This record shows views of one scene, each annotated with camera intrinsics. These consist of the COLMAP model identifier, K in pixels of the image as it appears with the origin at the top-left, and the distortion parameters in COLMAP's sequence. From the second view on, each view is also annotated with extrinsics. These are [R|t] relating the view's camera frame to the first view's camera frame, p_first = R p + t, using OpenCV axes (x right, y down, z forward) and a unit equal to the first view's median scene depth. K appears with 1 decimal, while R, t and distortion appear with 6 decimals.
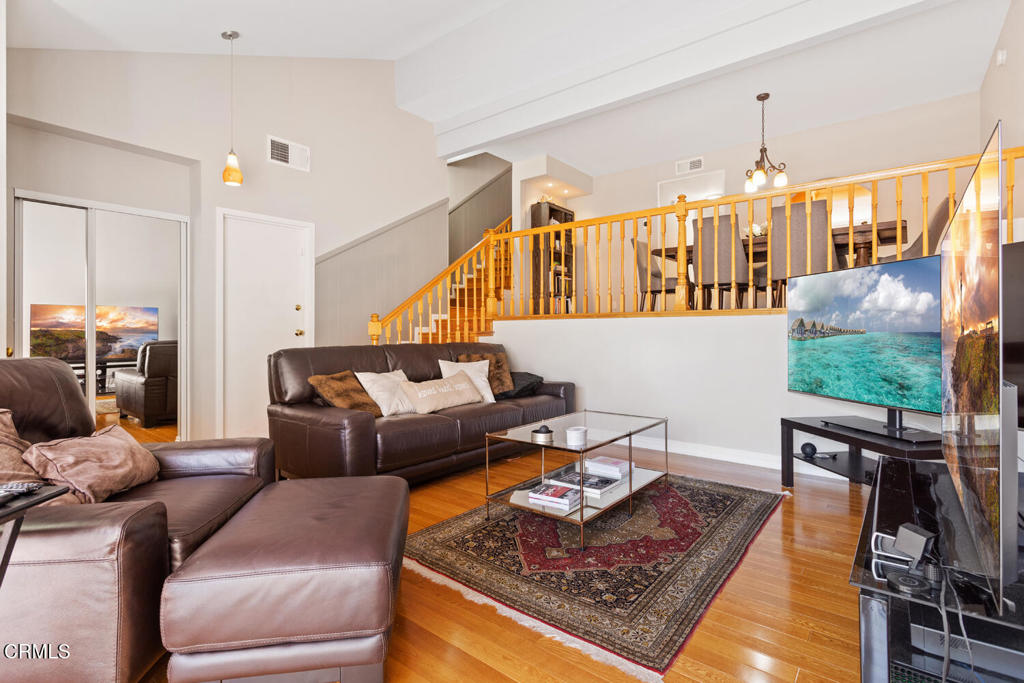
lens RADIAL K [[487.5, 0, 526.9], [0, 487.5, 326.0], [0, 0, 1]] dist [0.001499, 0.000692]
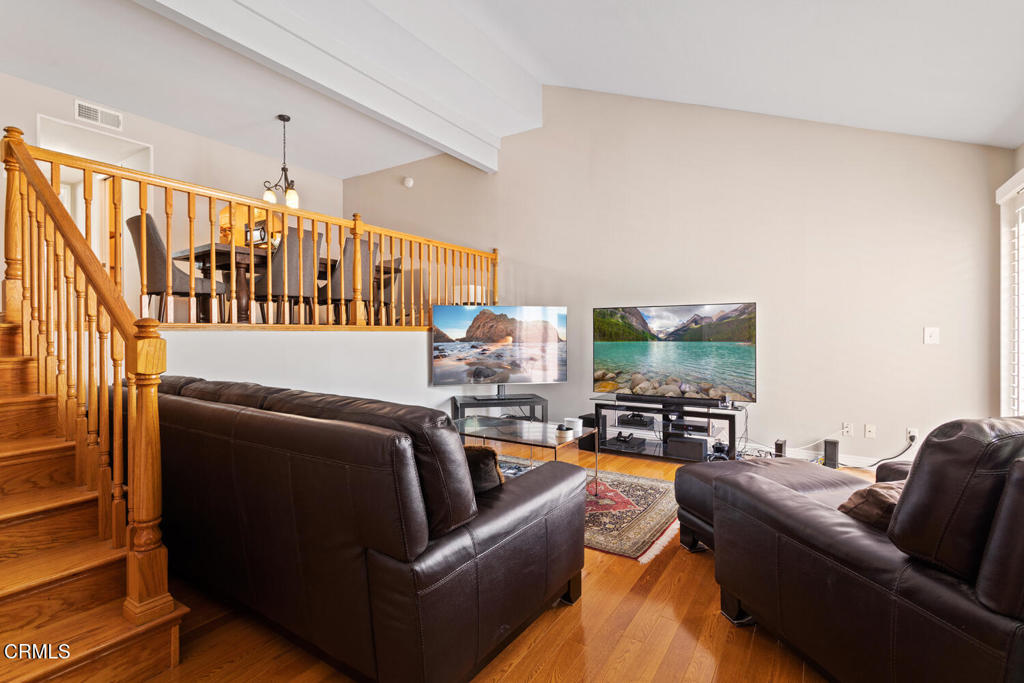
lens RADIAL K [[487.5, 0, 518.0], [0, 487.5, 337.4], [0, 0, 1]] dist [0.001499, 0.000692]
pose [[-0.094488, -0.001351, 0.995525, -0.637293], [0.000345, 0.999999, 0.001389, -0.007108], [-0.995526, 0.000475, -0.094488, 0.667597]]
